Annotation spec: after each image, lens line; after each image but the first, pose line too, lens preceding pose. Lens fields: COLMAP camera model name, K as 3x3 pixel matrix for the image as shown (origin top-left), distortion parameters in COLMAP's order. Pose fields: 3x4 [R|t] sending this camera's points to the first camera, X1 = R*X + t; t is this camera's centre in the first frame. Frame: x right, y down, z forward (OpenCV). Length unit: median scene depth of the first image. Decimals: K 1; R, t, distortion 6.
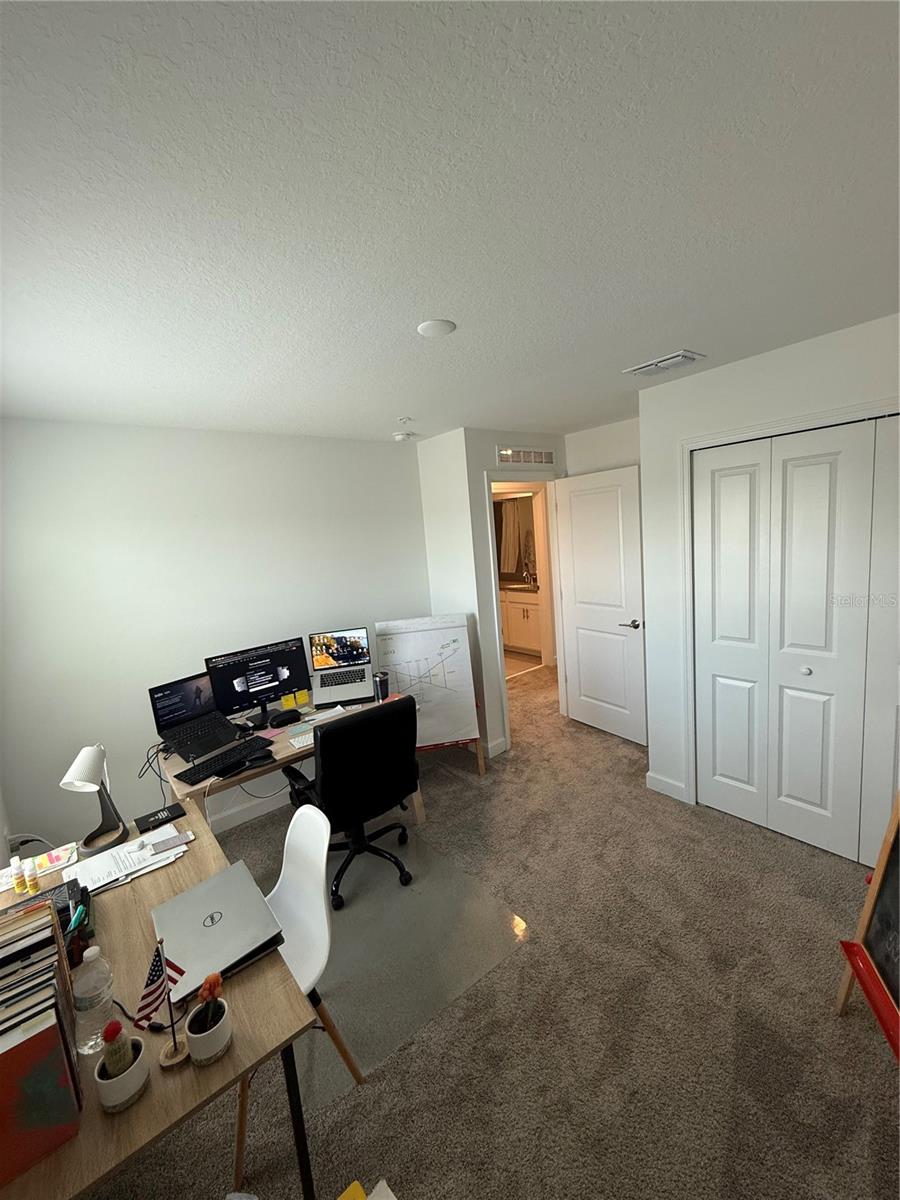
lens RADIAL K [[479.3, 0, 447.5], [0, 479.3, 599.5], [0, 0, 1]] dist [-0.000968, -0.000368]
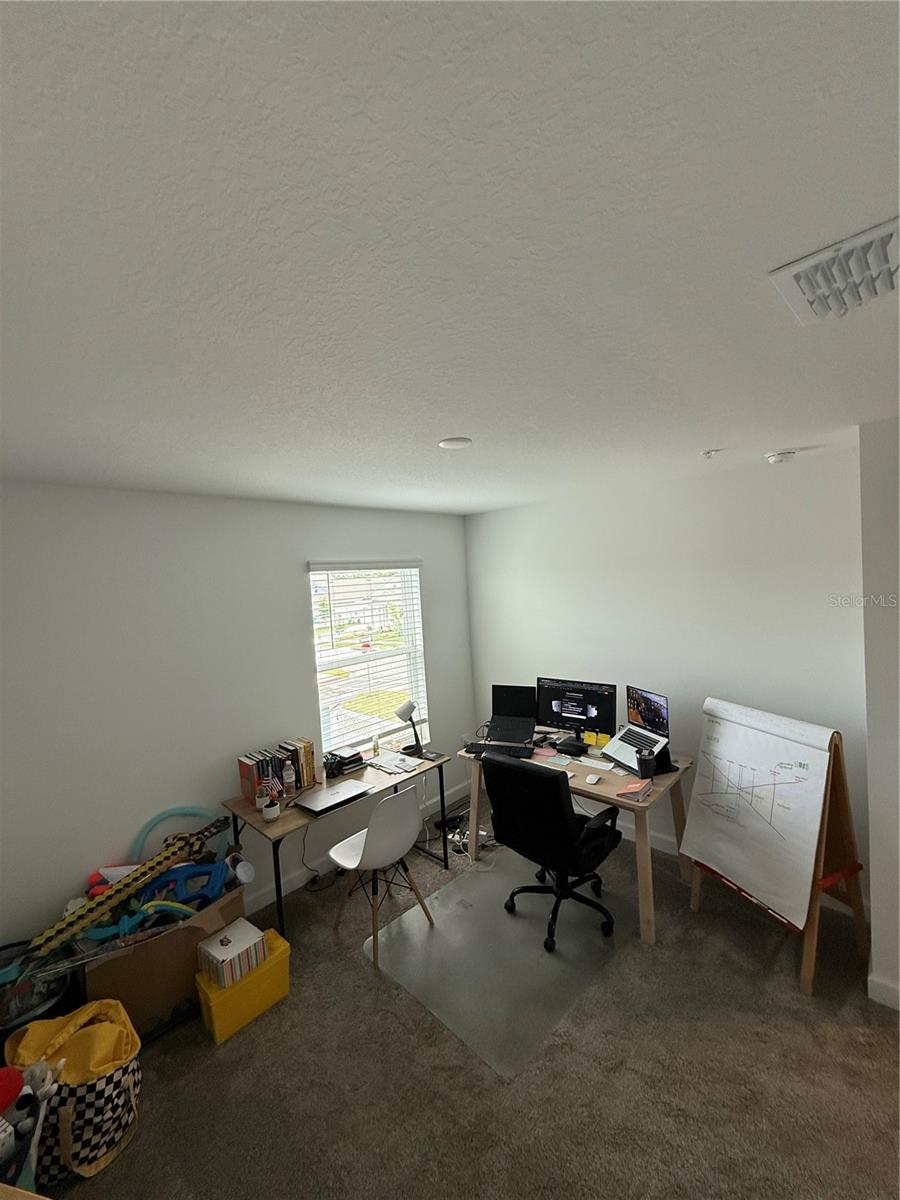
lens RADIAL K [[479.3, 0, 447.5], [0, 479.3, 599.5], [0, 0, 1]] dist [-0.000968, -0.000368]
pose [[0.122552, 0.121112, -0.985045, 0.678596], [-0.090298, 0.989770, 0.110459, -0.194845], [0.988346, 0.075410, 0.132234, 0.516590]]
